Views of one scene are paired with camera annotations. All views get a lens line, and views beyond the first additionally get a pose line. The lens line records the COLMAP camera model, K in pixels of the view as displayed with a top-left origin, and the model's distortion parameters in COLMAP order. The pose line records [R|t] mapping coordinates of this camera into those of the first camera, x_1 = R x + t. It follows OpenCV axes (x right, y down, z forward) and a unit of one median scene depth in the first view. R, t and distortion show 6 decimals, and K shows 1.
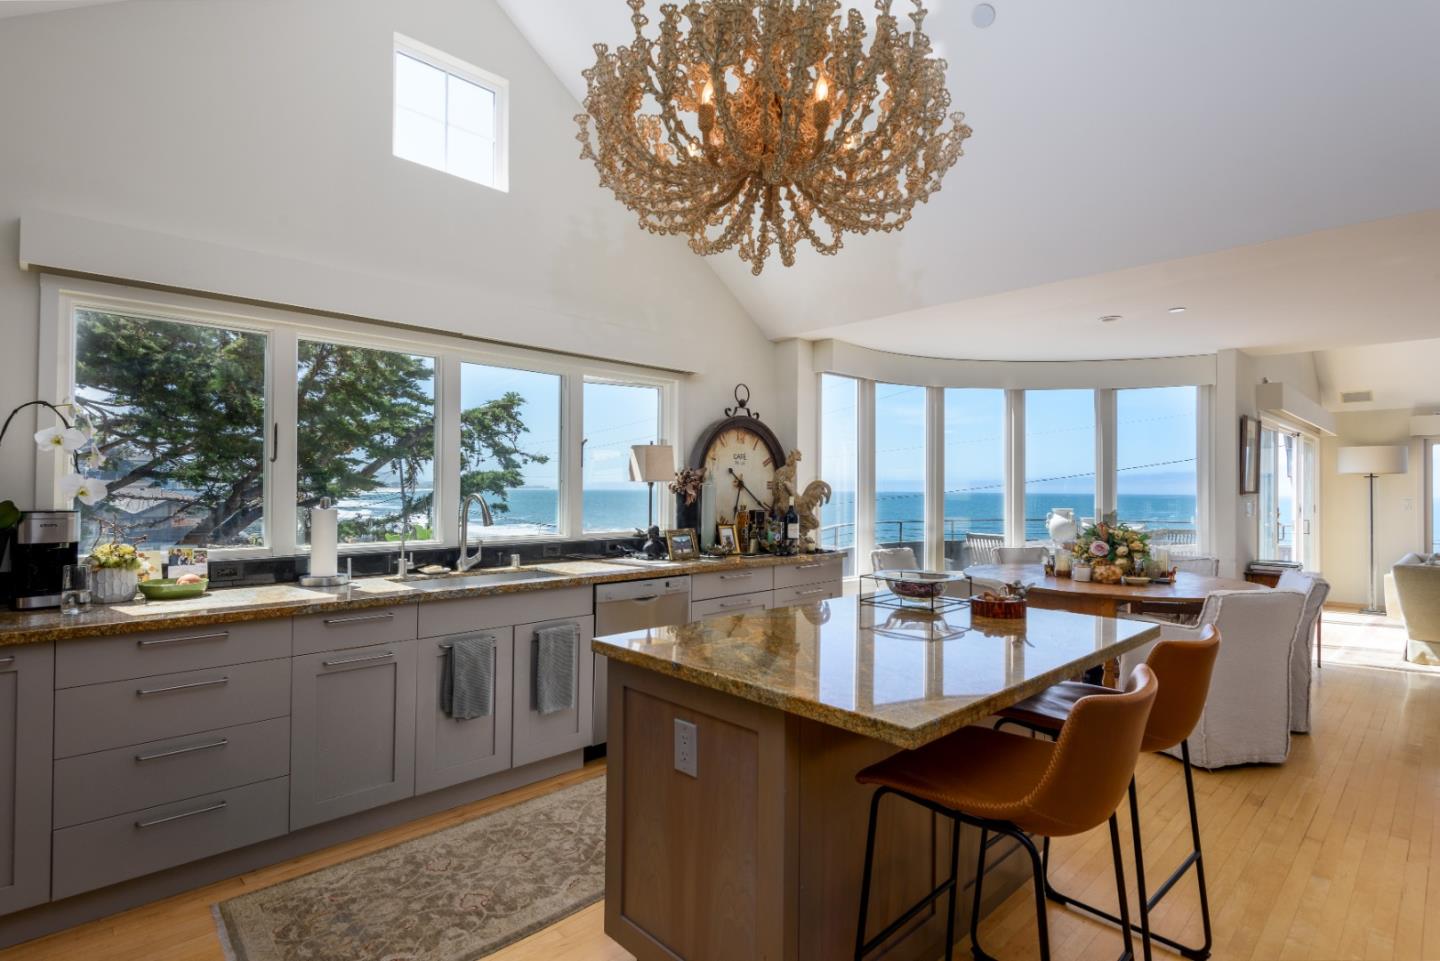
lens RADIAL K [[707.1, 0, 720.0], [0, 707.1, 480.5], [0, 0, 1]] dist [0.001775, 0.000019]
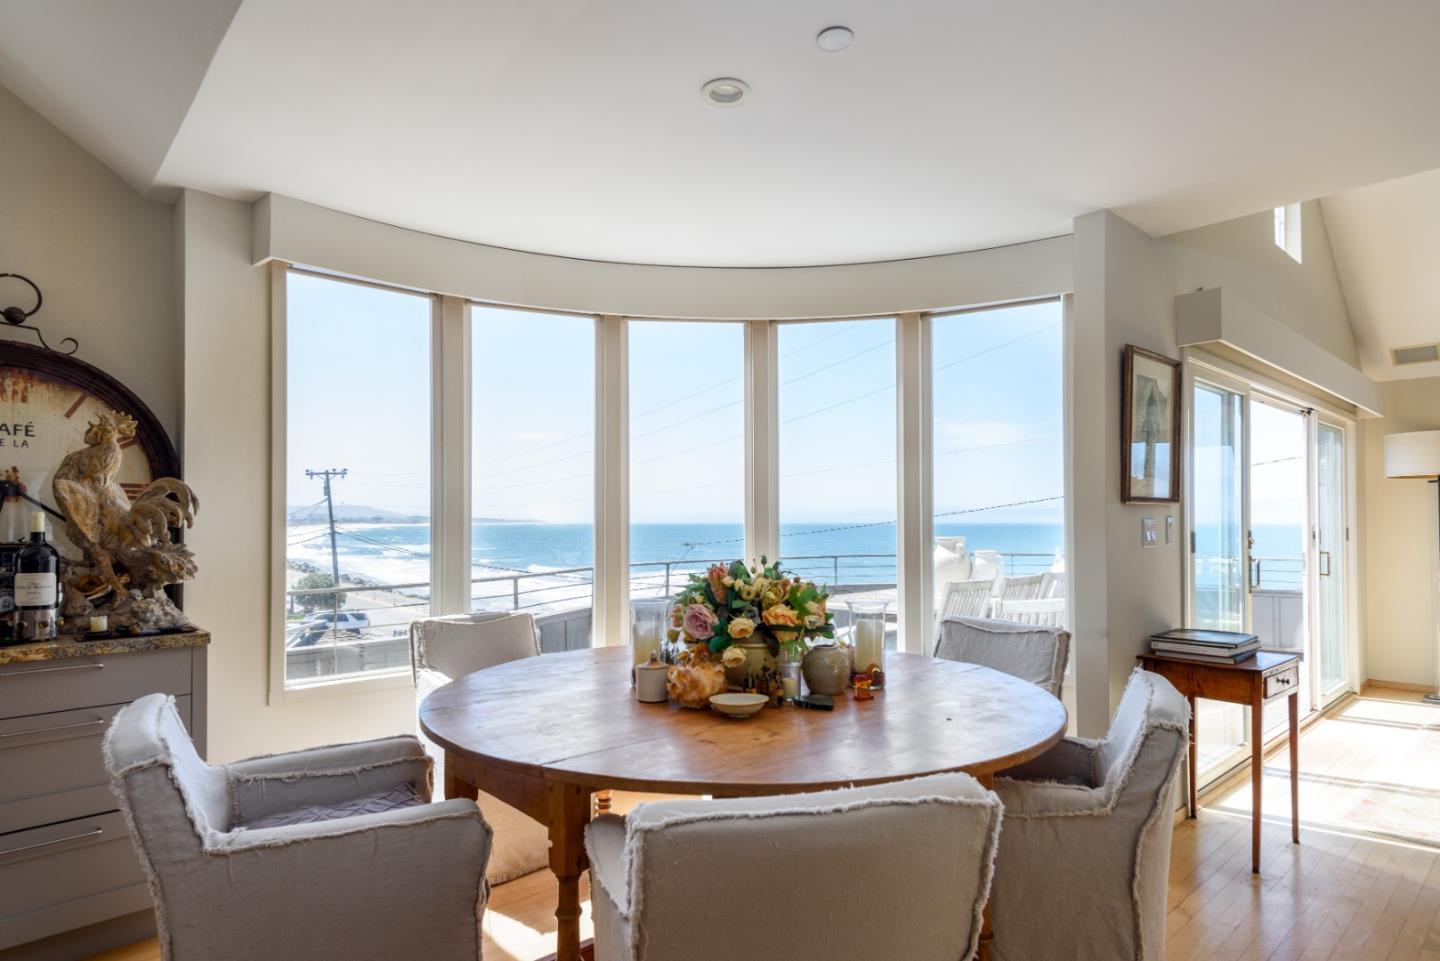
lens RADIAL K [[798.2, 0, 726.3], [0, 798.2, 513.3], [0, 0, 1]] dist [0.014143, 0.000093]
pose [[0.999778, -0.011338, -0.017765, 0.425503], [0.011297, 0.999933, -0.002366, 0.023916], [0.017791, 0.002165, 0.999839, 0.391994]]
